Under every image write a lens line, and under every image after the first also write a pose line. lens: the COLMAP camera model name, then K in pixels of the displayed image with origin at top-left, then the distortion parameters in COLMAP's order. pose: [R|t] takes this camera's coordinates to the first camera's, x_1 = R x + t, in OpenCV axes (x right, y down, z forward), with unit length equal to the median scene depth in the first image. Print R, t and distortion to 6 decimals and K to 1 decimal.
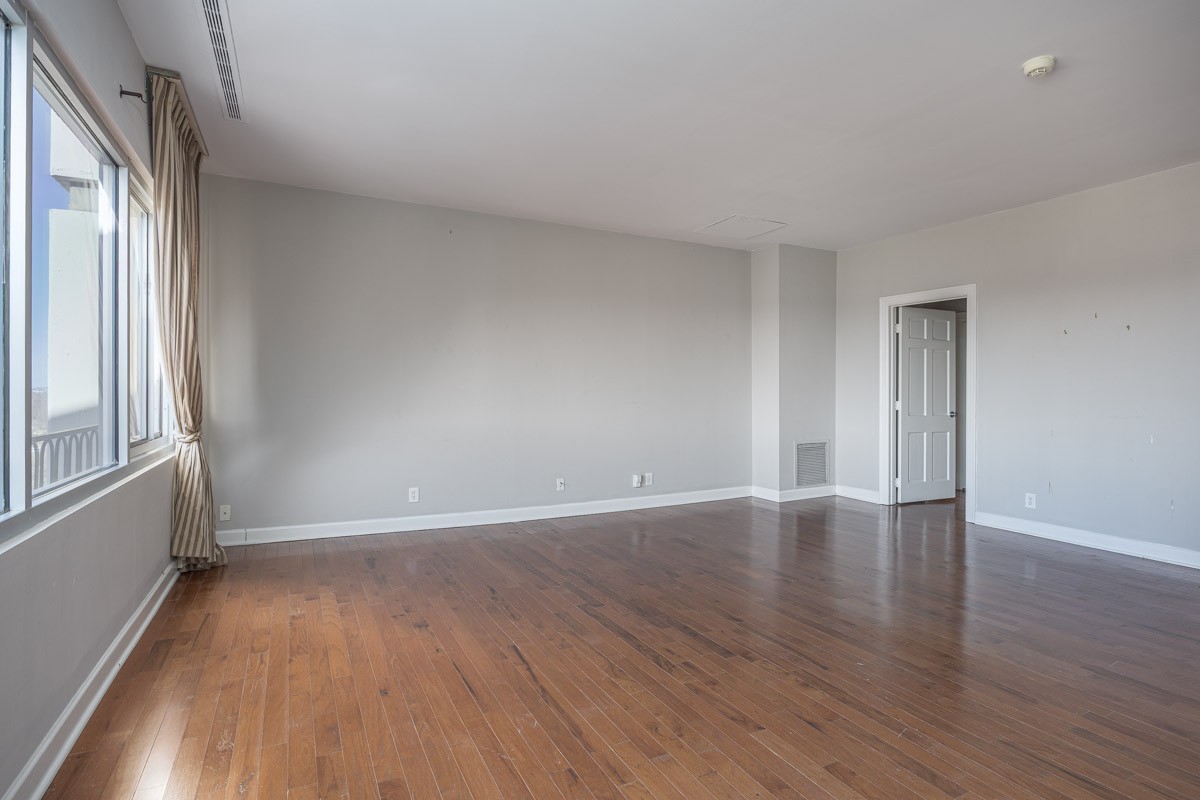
lens RADIAL K [[565.4, 0, 600.5], [0, 565.4, 394.6], [0, 0, 1]] dist [-0.011210, 0.002715]
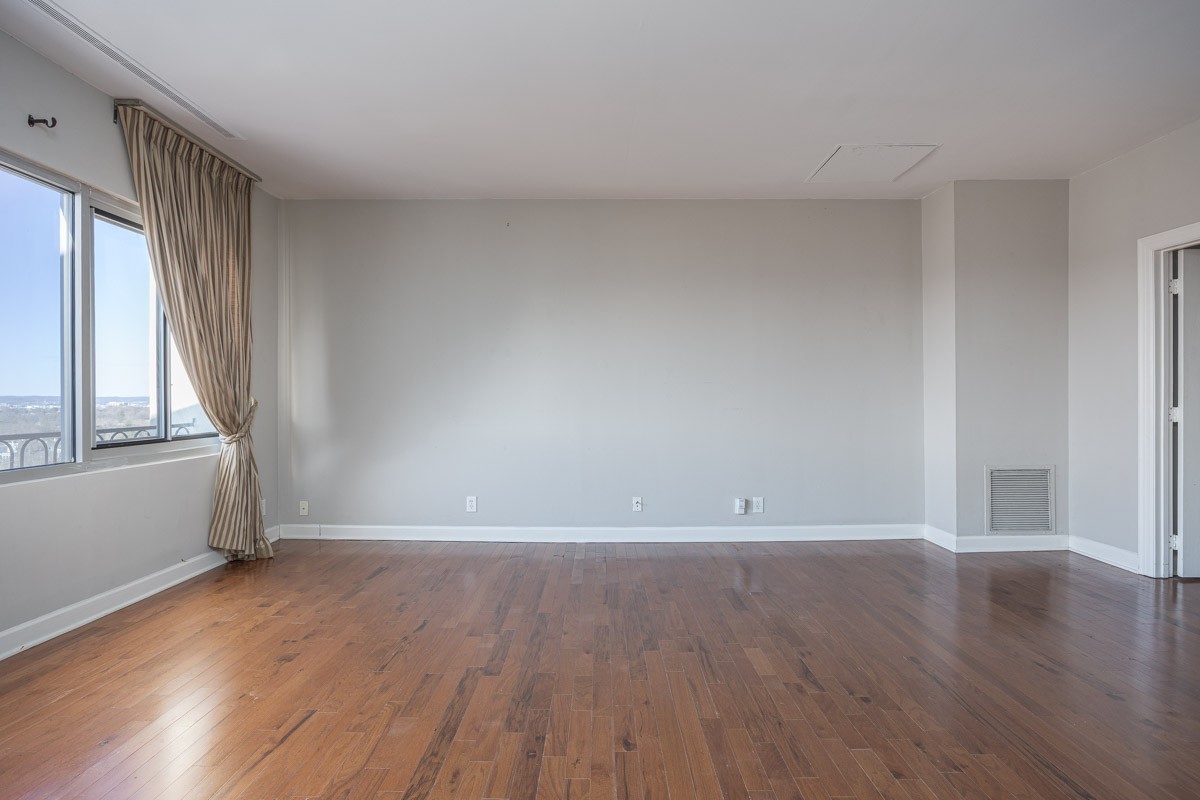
lens RADIAL K [[565.4, 0, 601.1], [0, 565.4, 400.3], [0, 0, 1]] dist [-0.011210, 0.002715]
pose [[0.899735, -0.003506, -0.436422, 0.278811], [0.003413, 0.999994, -0.000998, 0.003293], [0.436423, -0.000592, 0.899742, 0.228528]]
